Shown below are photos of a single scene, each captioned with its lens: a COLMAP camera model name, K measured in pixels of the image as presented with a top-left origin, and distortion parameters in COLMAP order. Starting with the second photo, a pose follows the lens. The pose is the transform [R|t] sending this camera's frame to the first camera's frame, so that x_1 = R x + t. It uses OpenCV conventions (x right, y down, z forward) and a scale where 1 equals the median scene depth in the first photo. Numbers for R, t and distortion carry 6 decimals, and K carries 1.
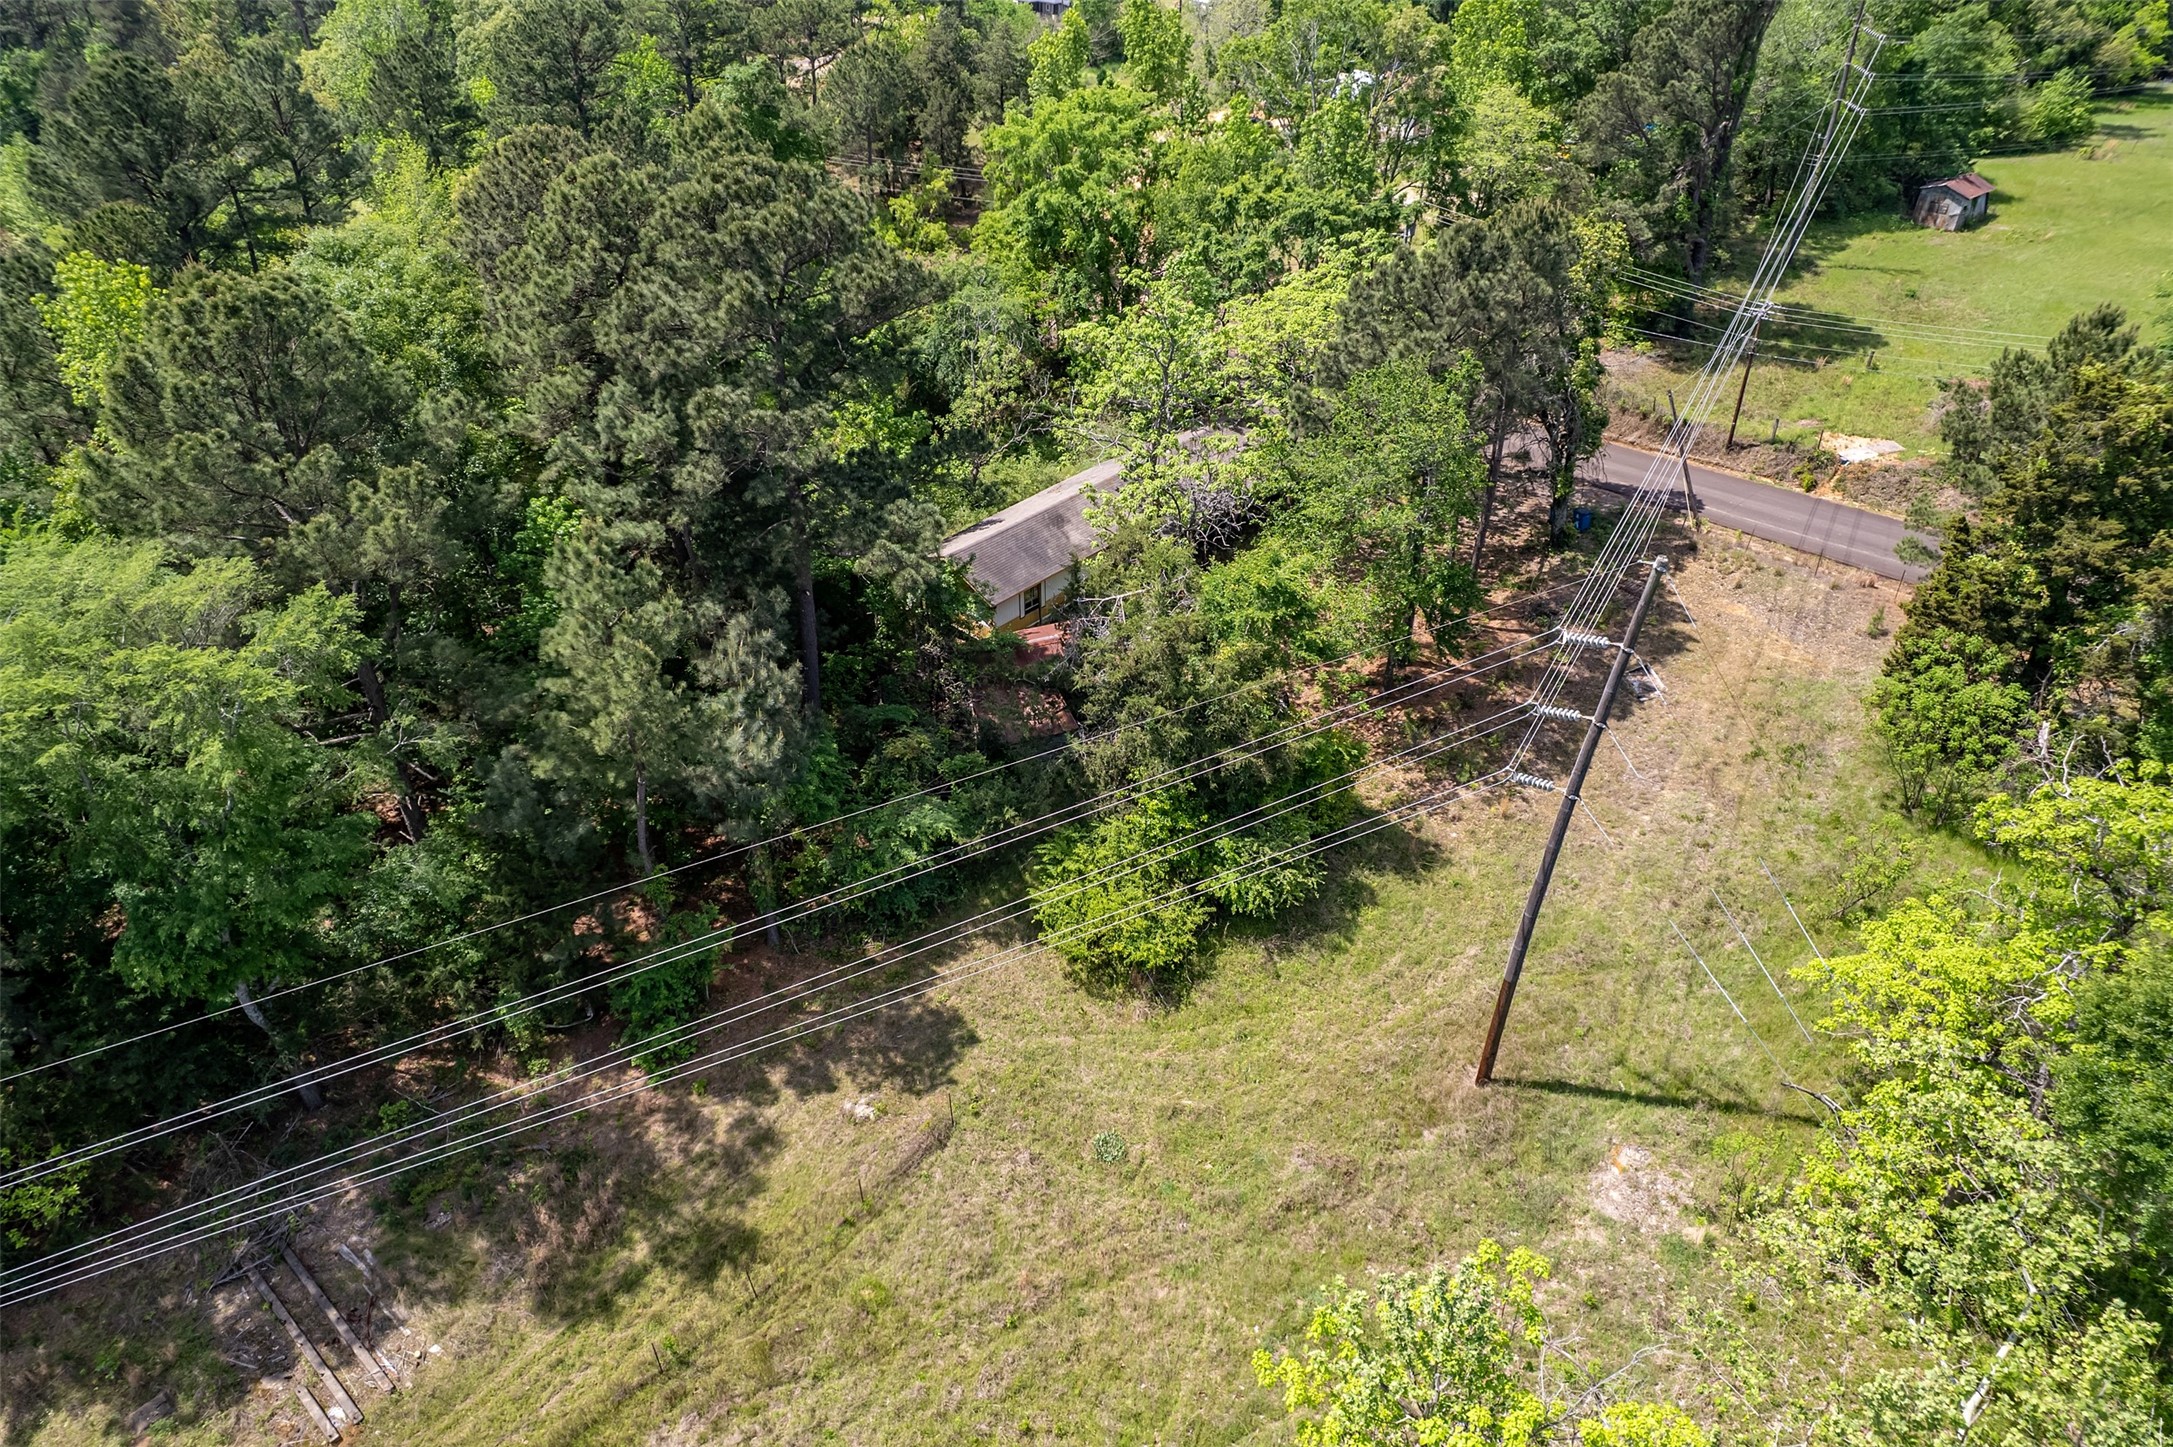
lens RADIAL K [[1360.4, 0, 1083.0], [0, 1360.4, 685.3], [0, 0, 1]] dist [-0.069250, 0.061108]
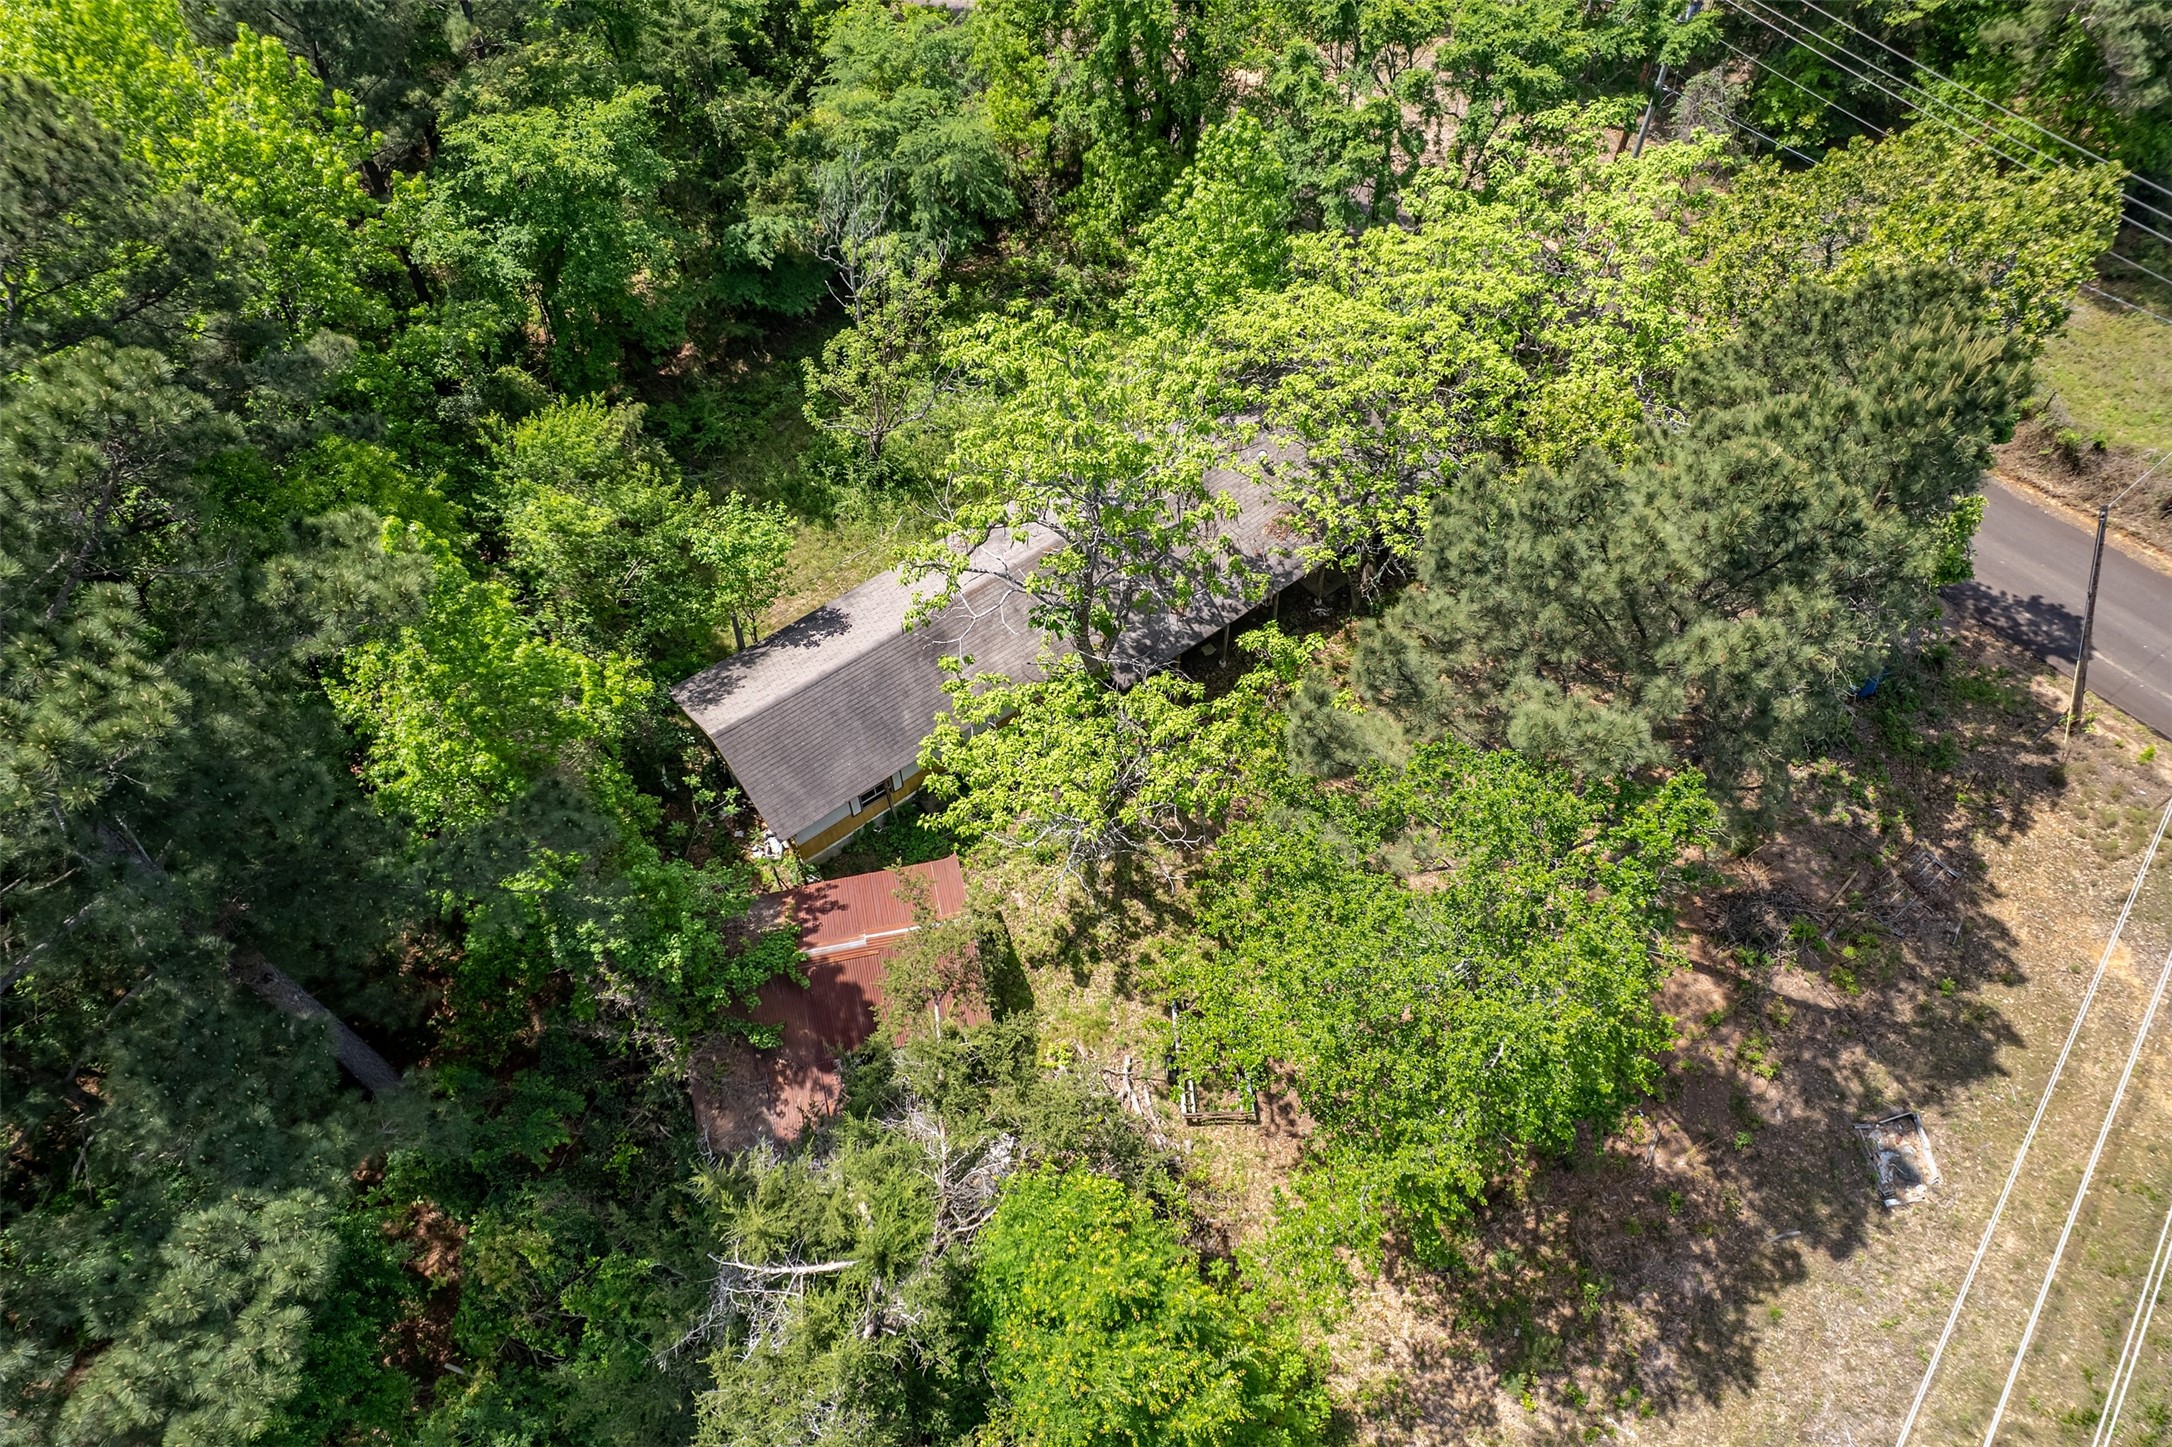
lens RADIAL K [[1359.8, 0, 1082.5], [0, 1359.8, 685.3], [0, 0, 1]] dist [-0.069250, 0.061108]
pose [[0.987847, 0.123048, -0.094959, 0.096524], [-0.087051, 0.944141, 0.317836, -0.283051], [0.128764, -0.305707, 0.943378, 0.428304]]
